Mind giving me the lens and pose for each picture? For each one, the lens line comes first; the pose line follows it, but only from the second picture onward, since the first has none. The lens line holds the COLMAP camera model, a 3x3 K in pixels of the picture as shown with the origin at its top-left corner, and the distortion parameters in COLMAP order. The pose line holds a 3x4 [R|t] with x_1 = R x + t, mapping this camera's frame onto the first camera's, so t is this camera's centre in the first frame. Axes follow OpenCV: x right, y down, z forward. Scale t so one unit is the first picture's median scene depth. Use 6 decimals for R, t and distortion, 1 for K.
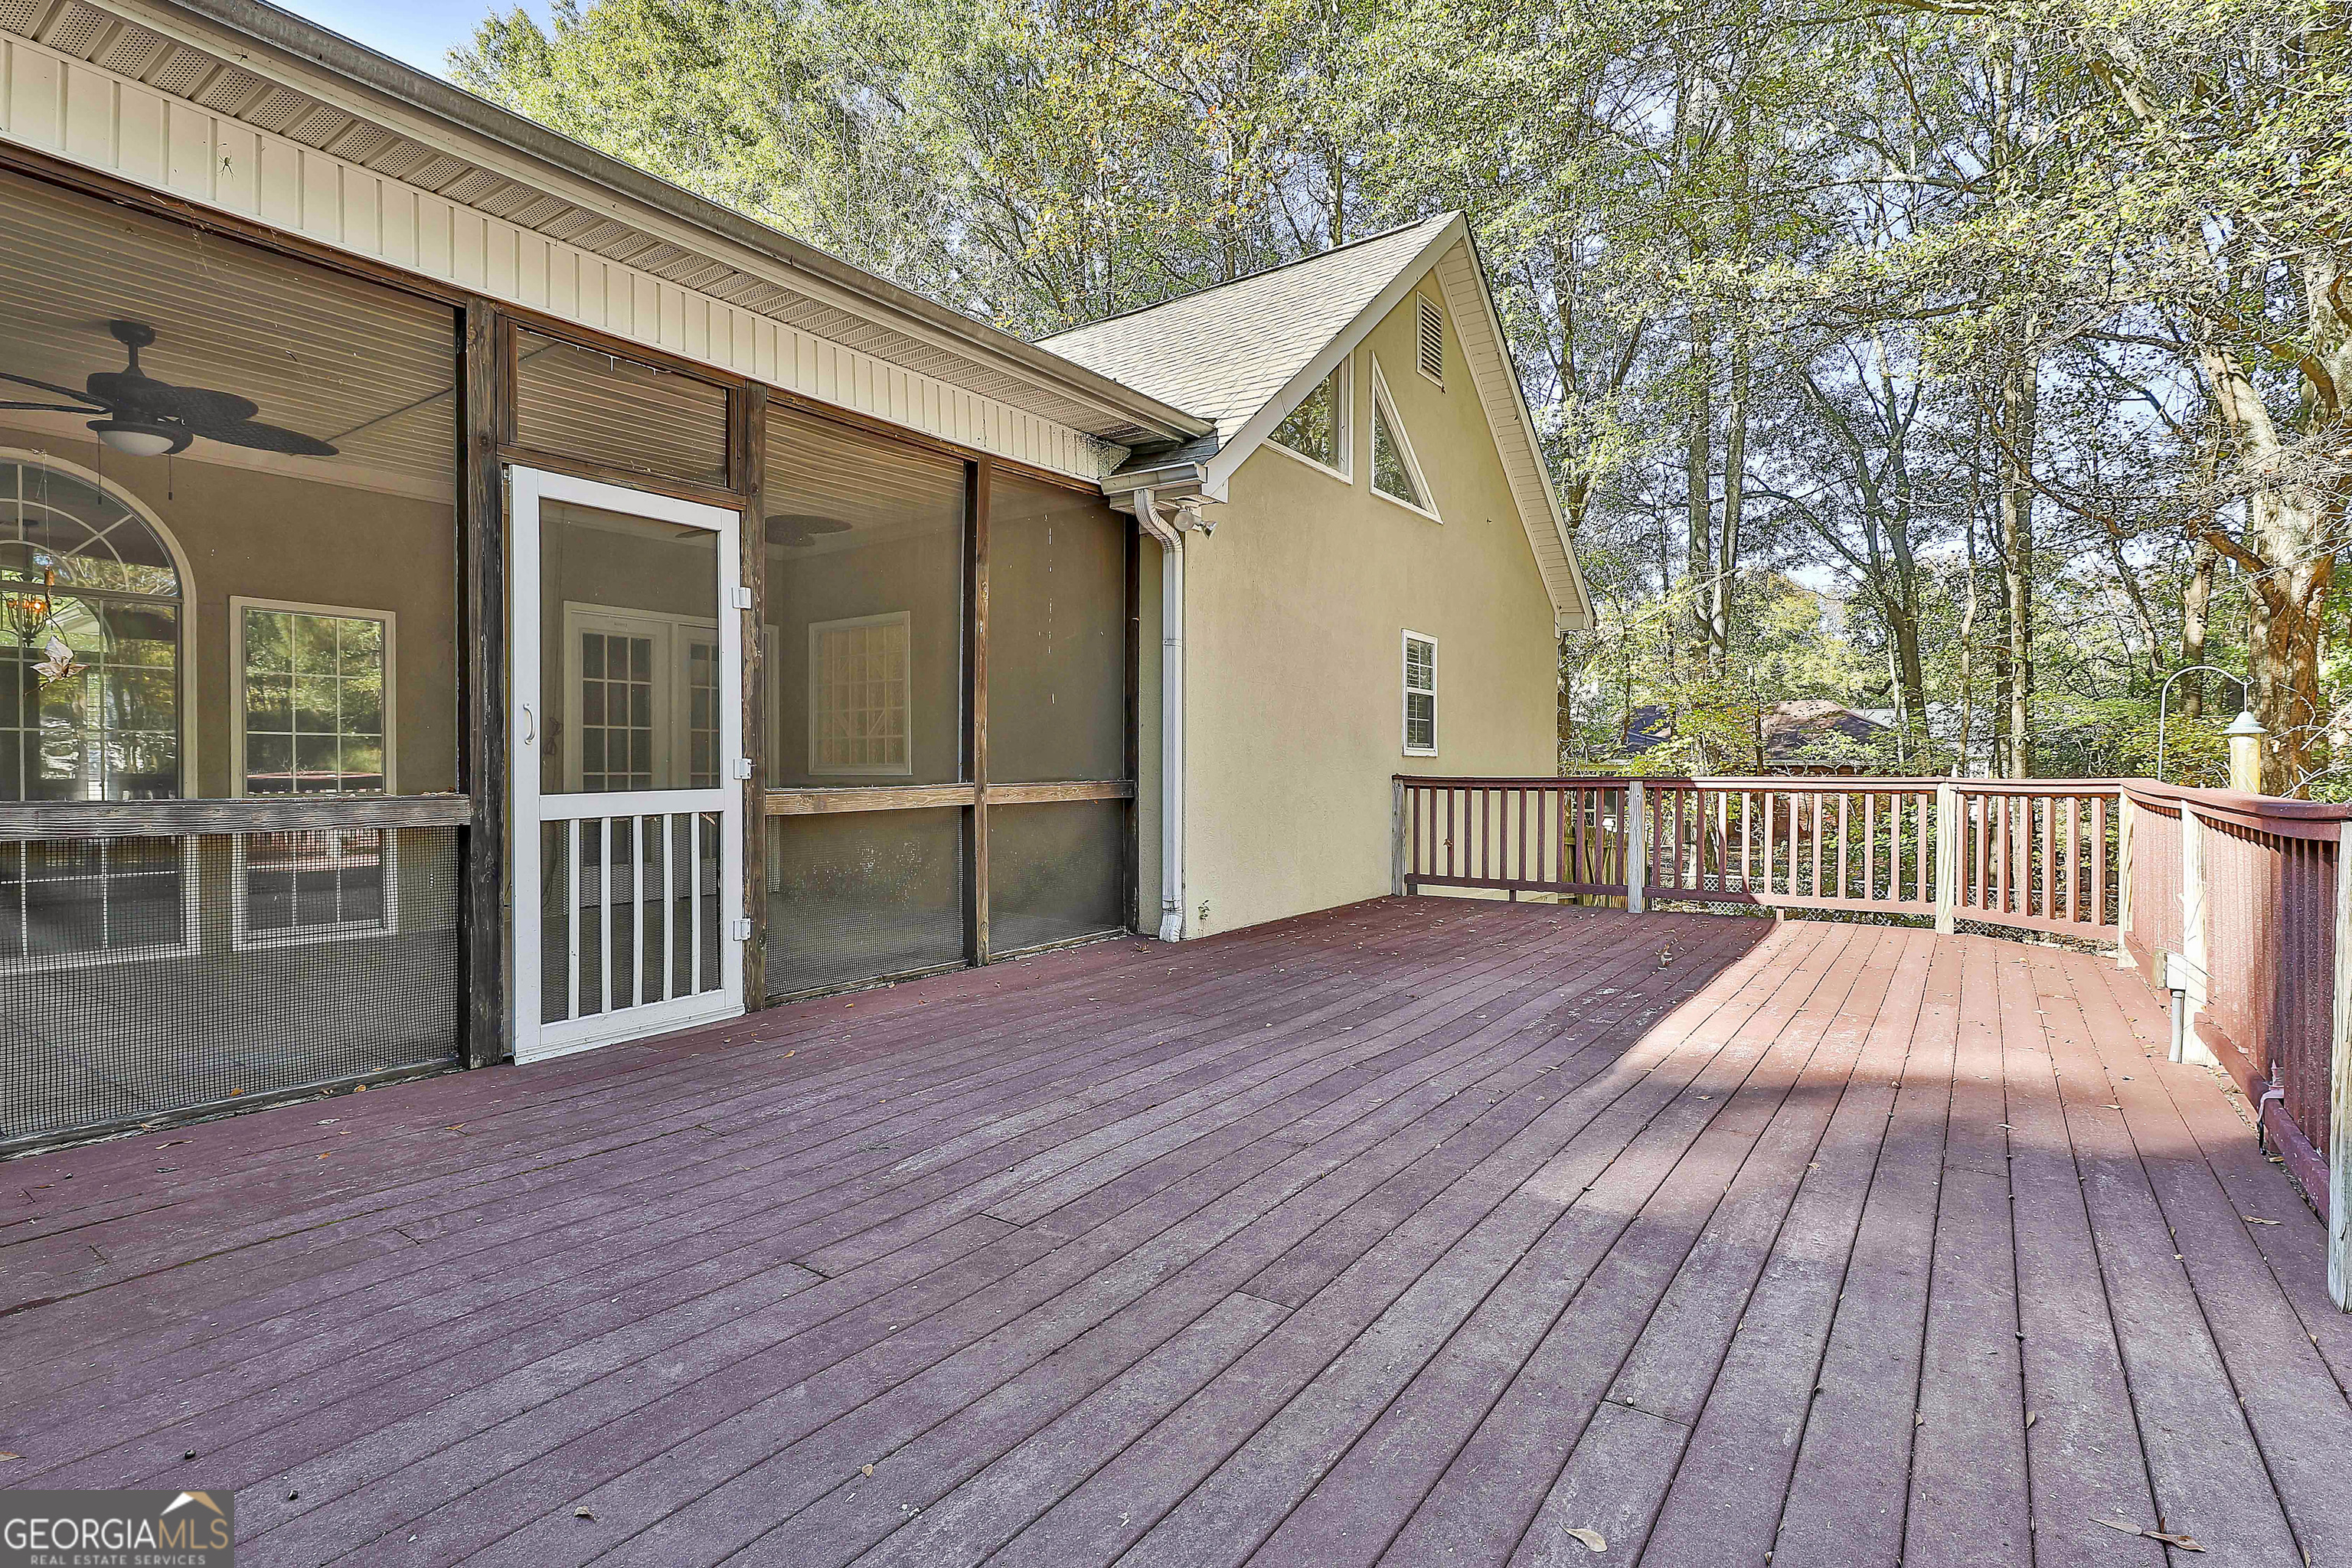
lens RADIAL K [[1141.8, 0, 1179.5], [0, 1141.8, 761.4], [0, 0, 1]] dist [-0.002597, 0.000634]
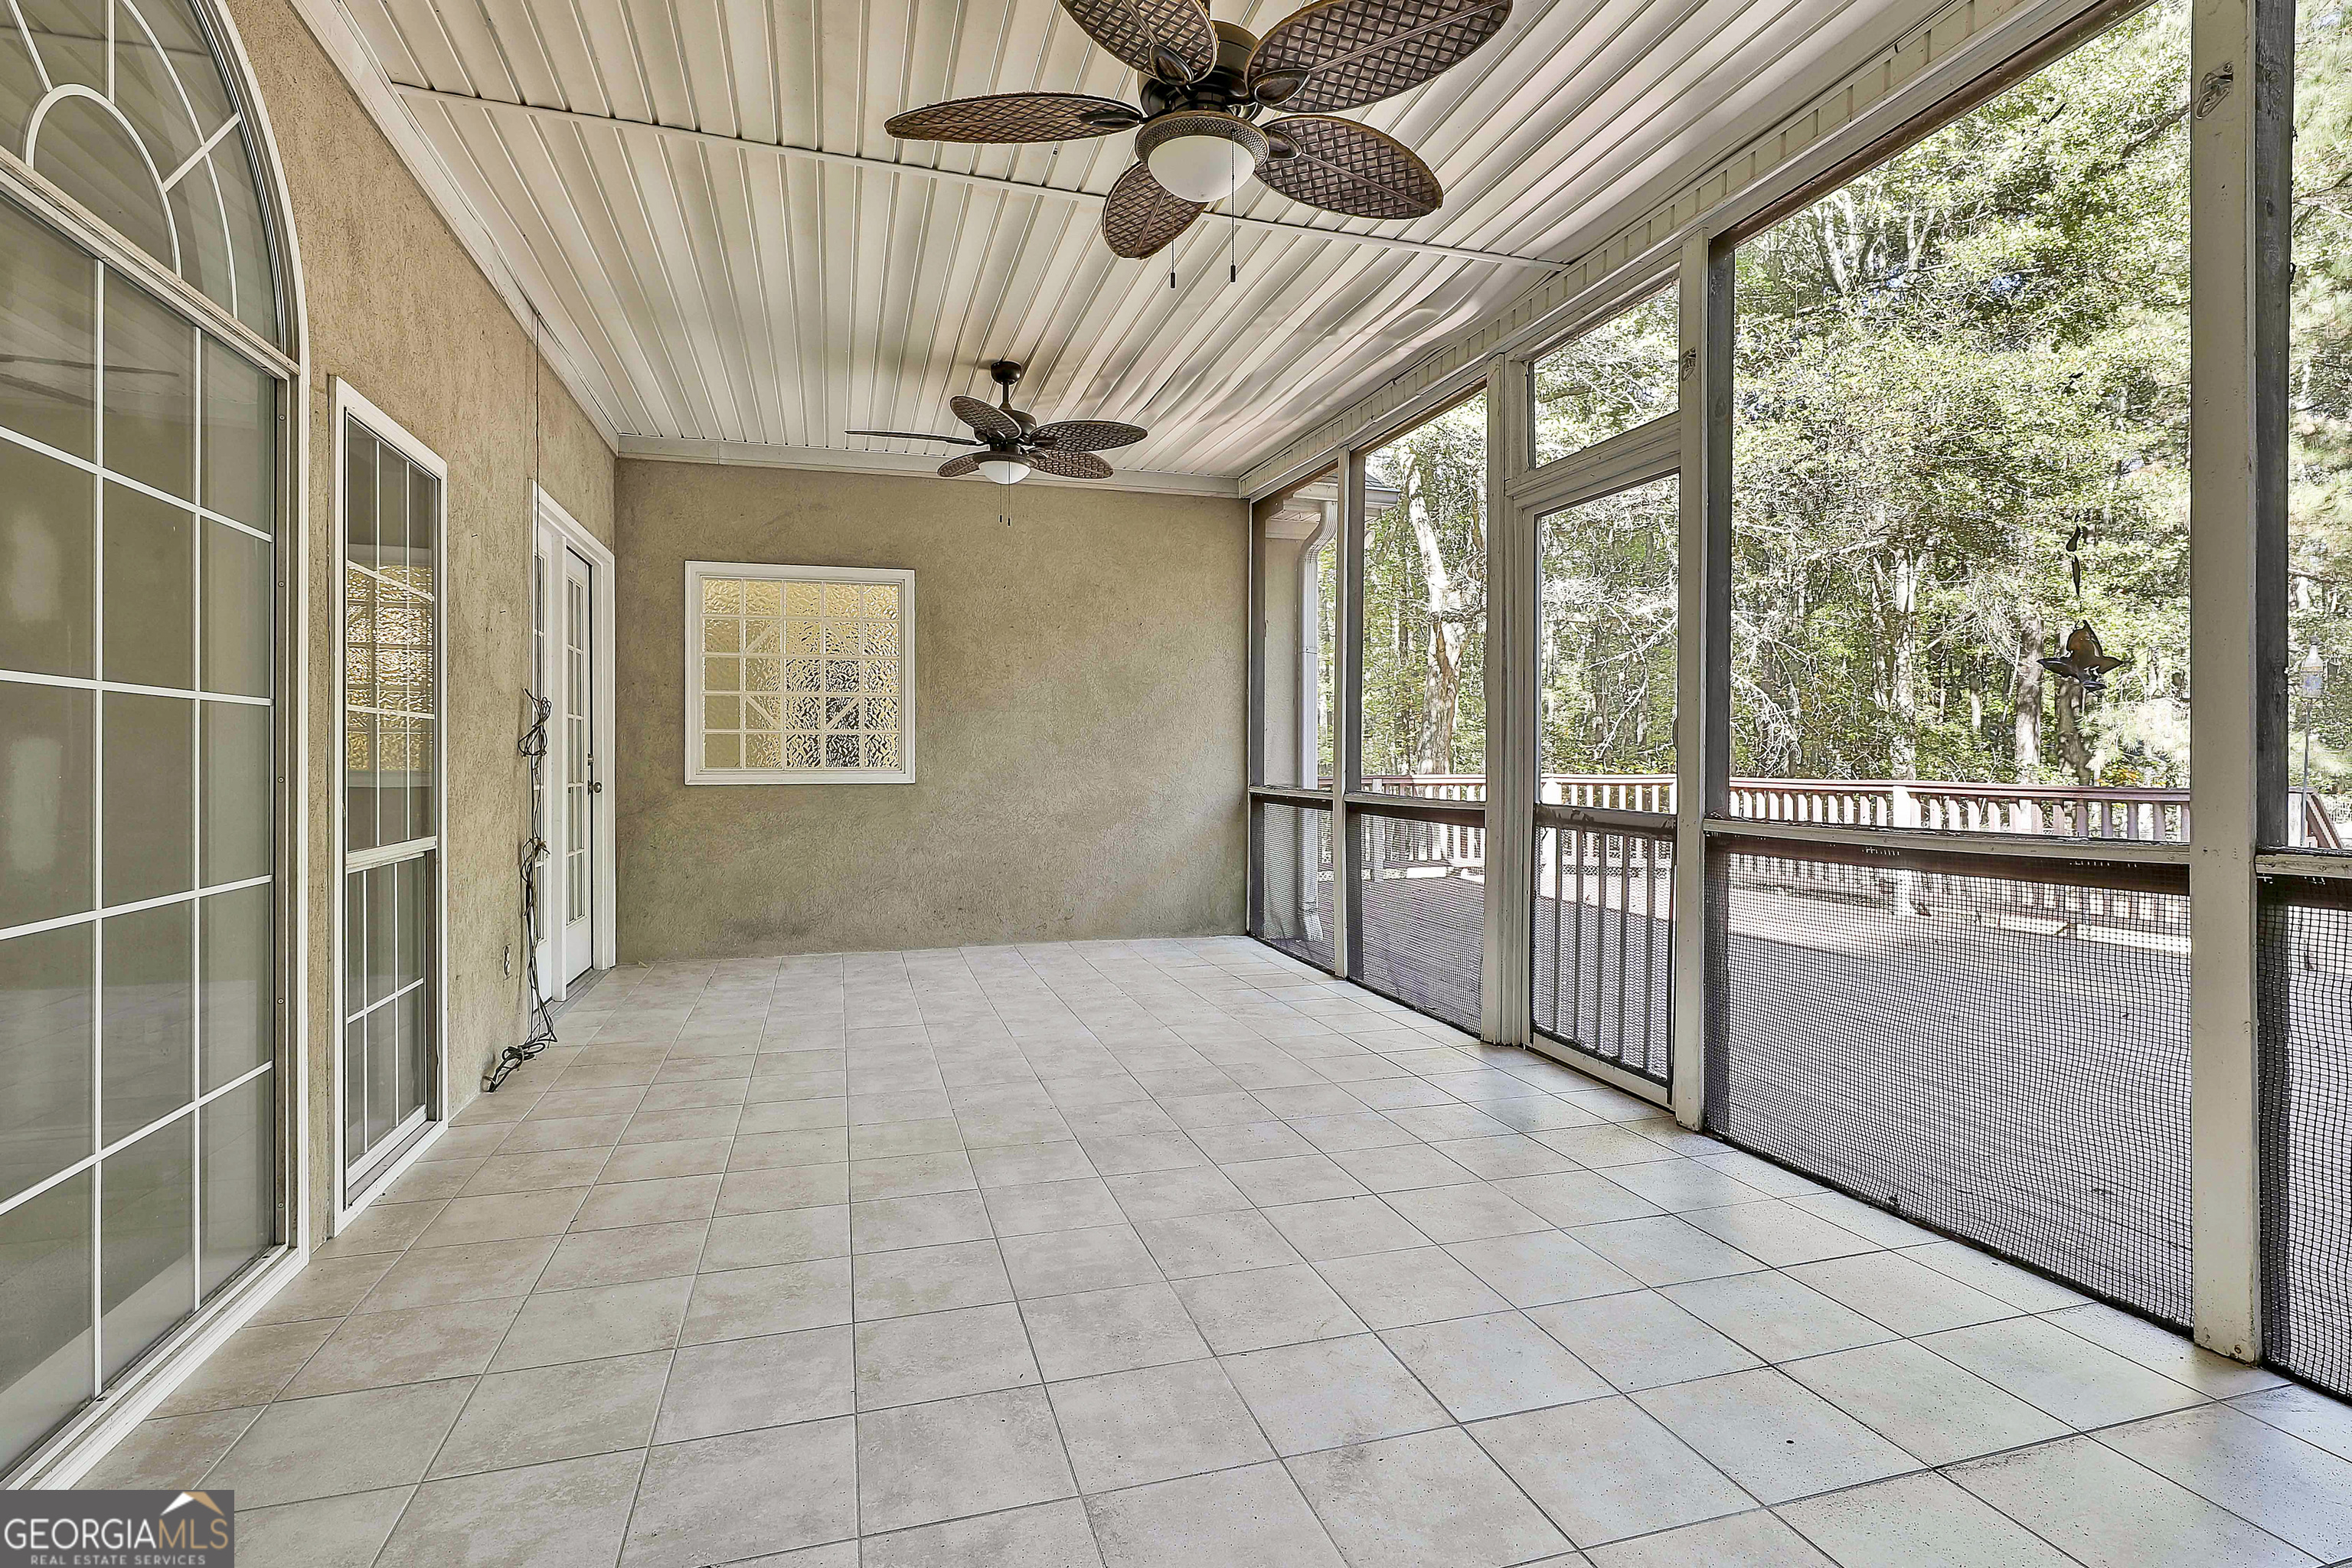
lens RADIAL K [[1141.8, 0, 1179.5], [0, 1141.8, 761.4], [0, 0, 1]] dist [-0.002597, 0.000634]
pose [[0.611100, -0.002081, 0.791550, -2.108313], [-0.001749, 0.999991, 0.003979, -0.022631], [-0.791551, -0.003816, 0.611091, 1.095237]]
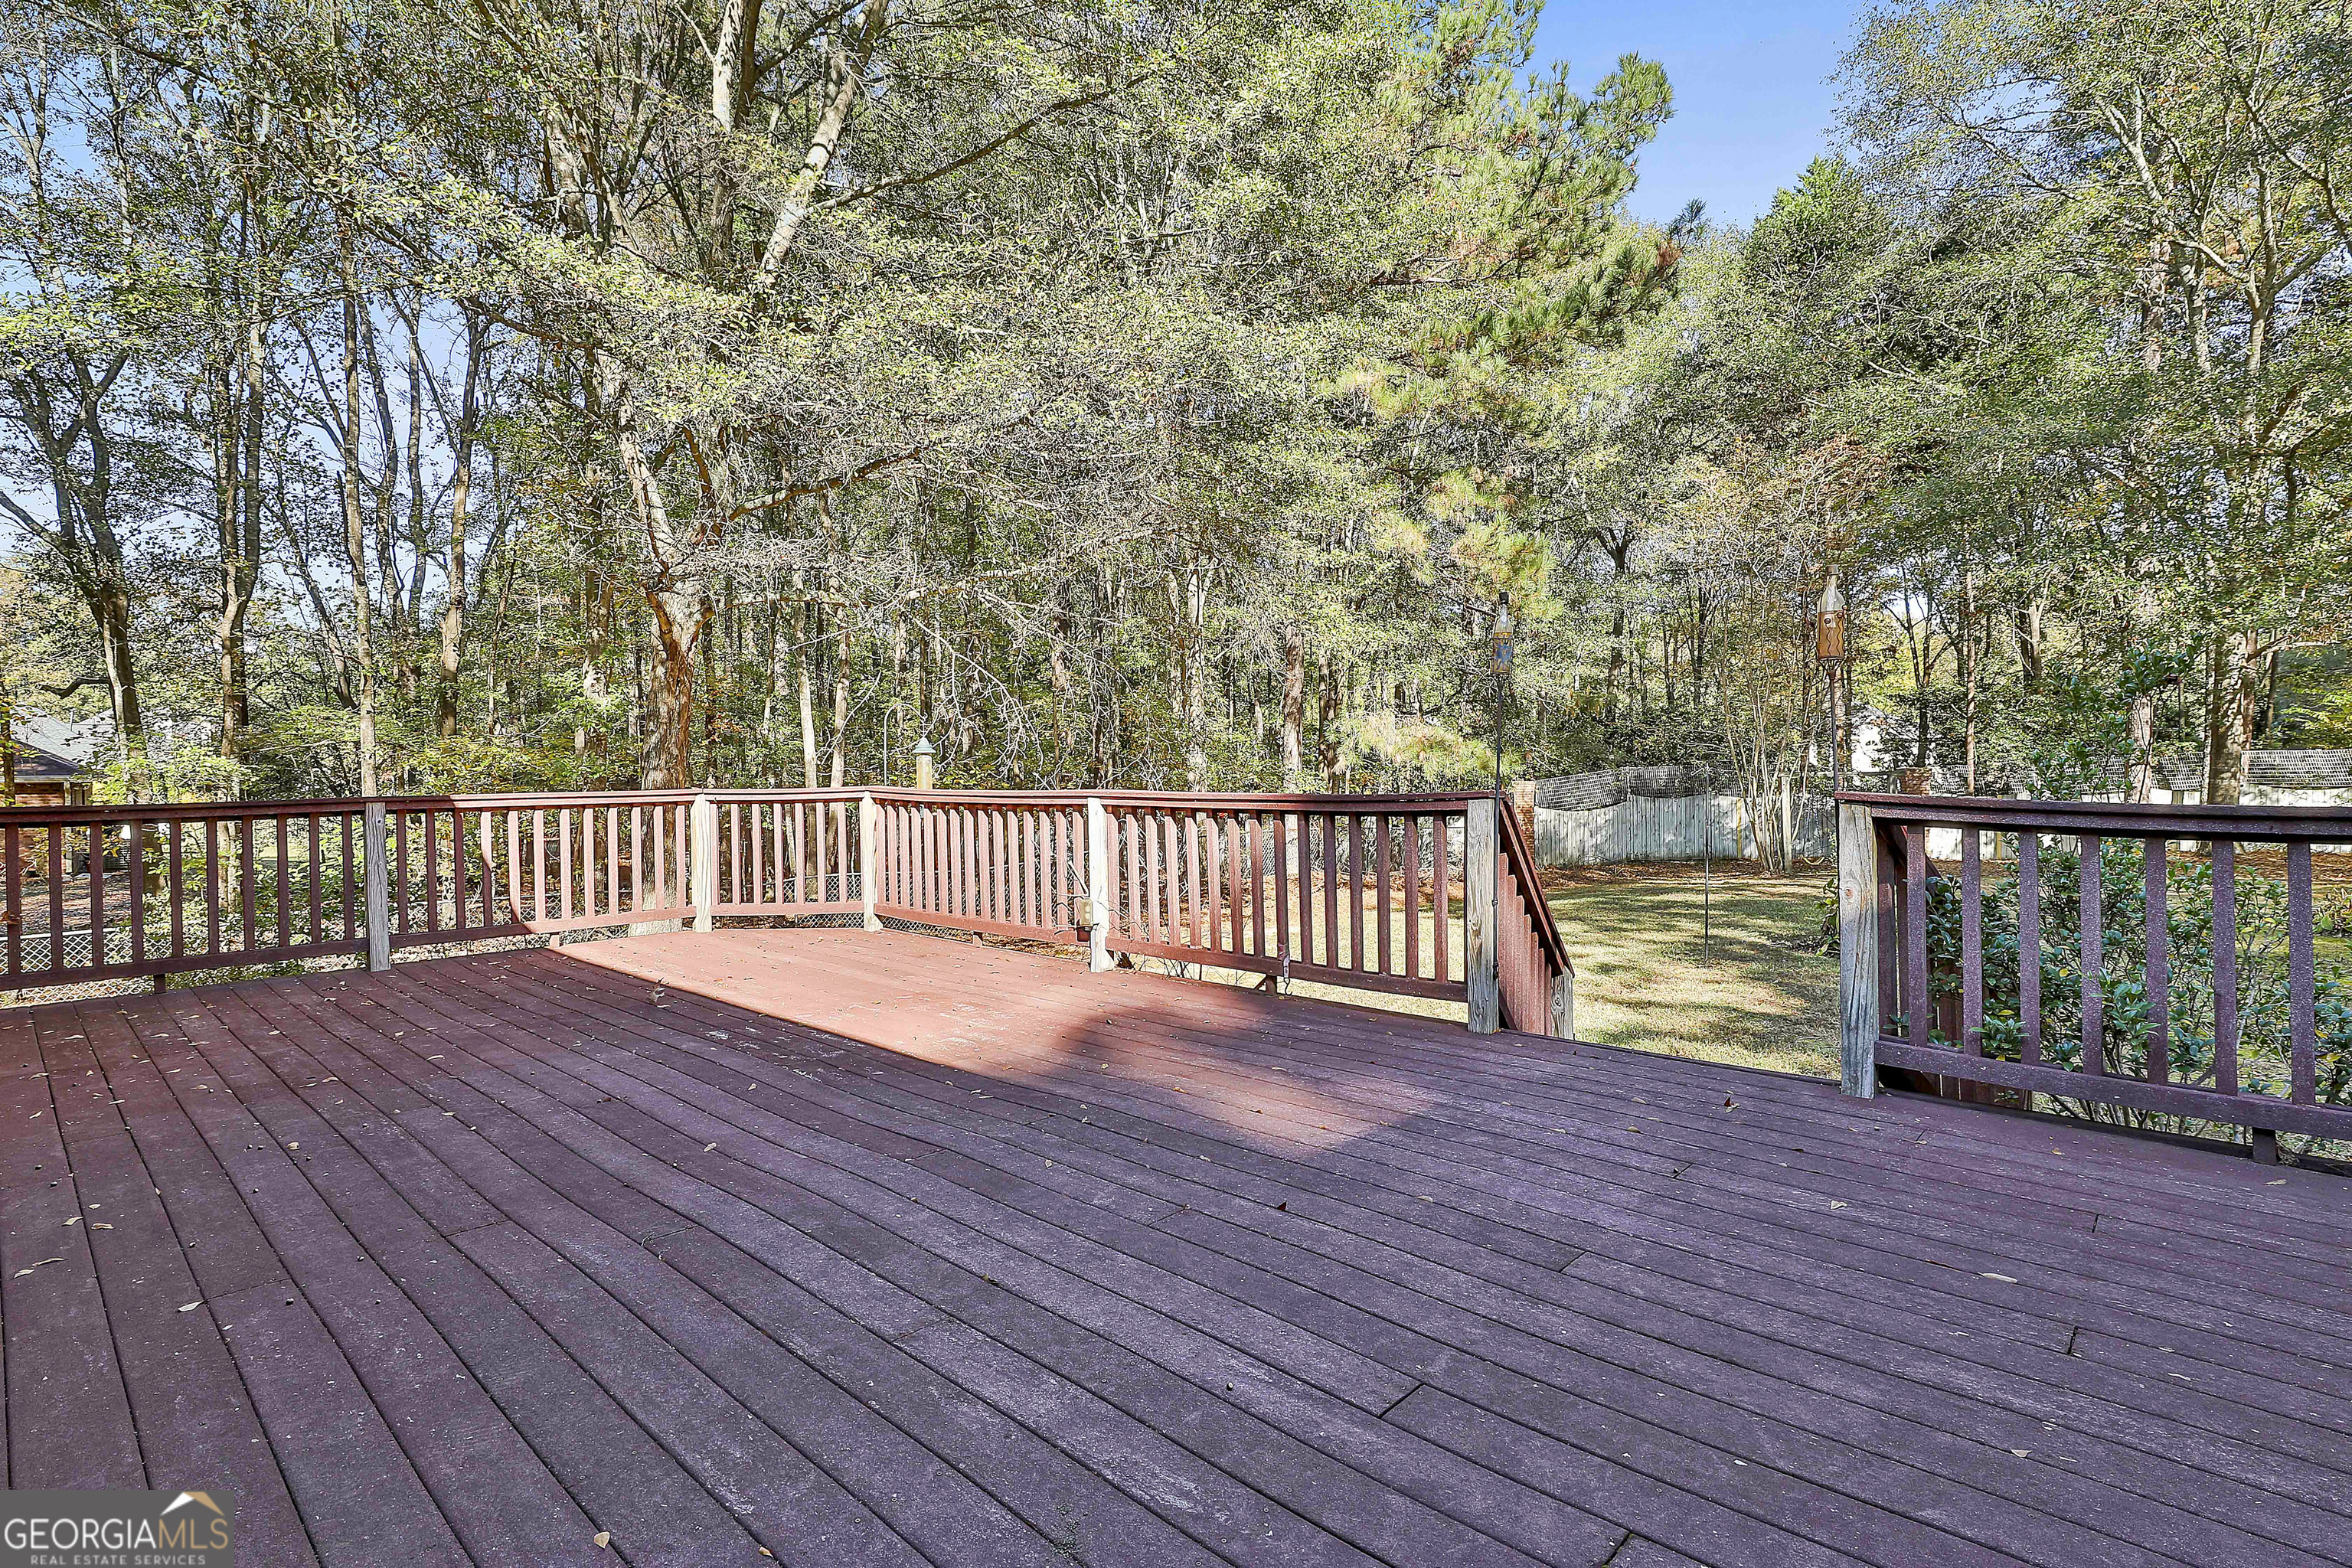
lens RADIAL K [[1132.5, 0, 1181.1], [0, 1132.5, 781.3], [0, 0, 1]] dist [-0.002594, 0.000786]
pose [[0.134029, -0.013490, 0.990886, -0.833527], [0.008489, 0.999886, 0.012465, -0.008308], [-0.990941, 0.006741, 0.134129, 0.966781]]
